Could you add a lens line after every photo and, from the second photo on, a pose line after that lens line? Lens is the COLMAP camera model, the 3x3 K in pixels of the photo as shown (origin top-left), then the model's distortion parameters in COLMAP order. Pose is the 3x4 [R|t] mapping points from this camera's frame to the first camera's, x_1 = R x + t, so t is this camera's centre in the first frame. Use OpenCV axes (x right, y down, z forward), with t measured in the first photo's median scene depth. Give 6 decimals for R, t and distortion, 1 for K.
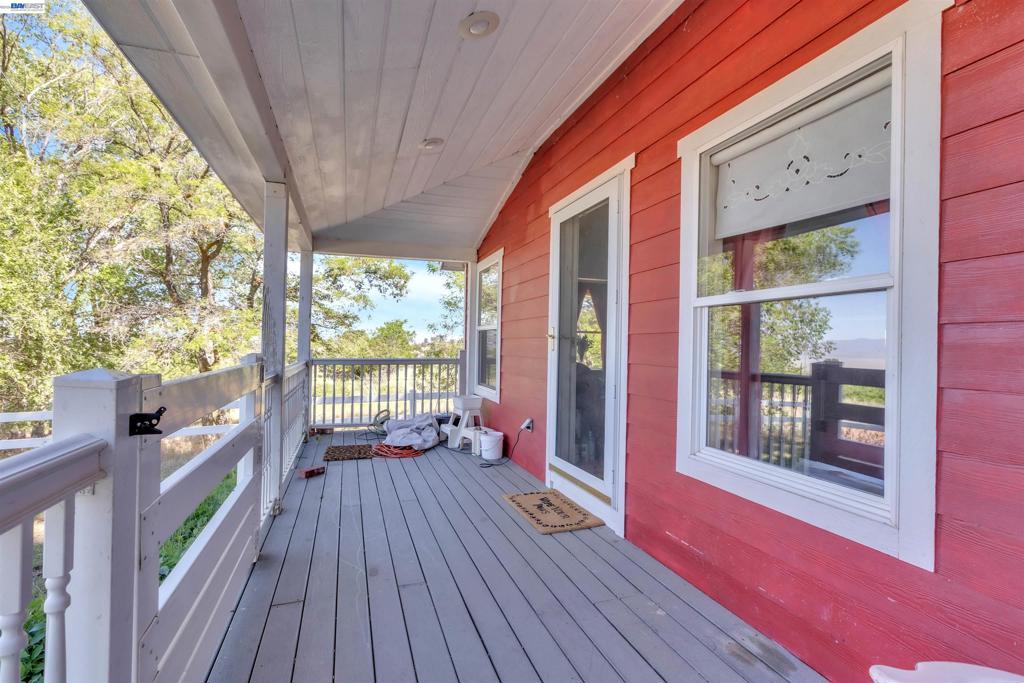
lens RADIAL K [[458.6, 0, 512.0], [0, 458.6, 341.5], [0, 0, 1]] dist [-0.000585, -0.000105]
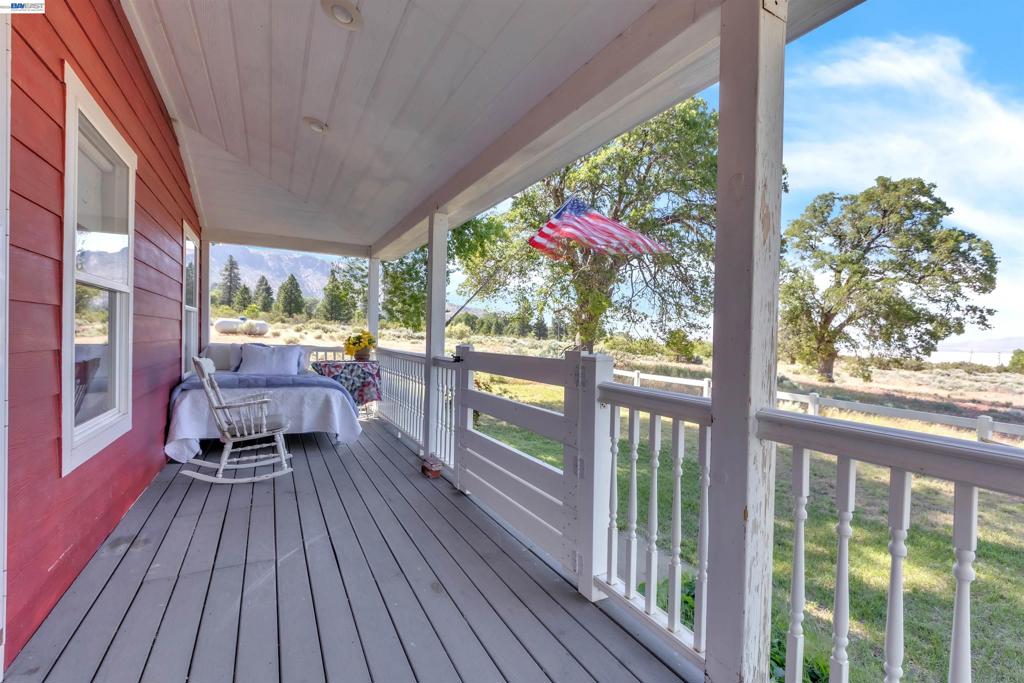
lens RADIAL K [[458.6, 0, 512.0], [0, 458.6, 341.5], [0, 0, 1]] dist [-0.000585, -0.000105]
pose [[-0.987560, -0.036294, -0.152999, -0.310868], [-0.036913, 0.999318, 0.001205, 0.010926], [0.152851, 0.006837, -0.988226, 2.027681]]
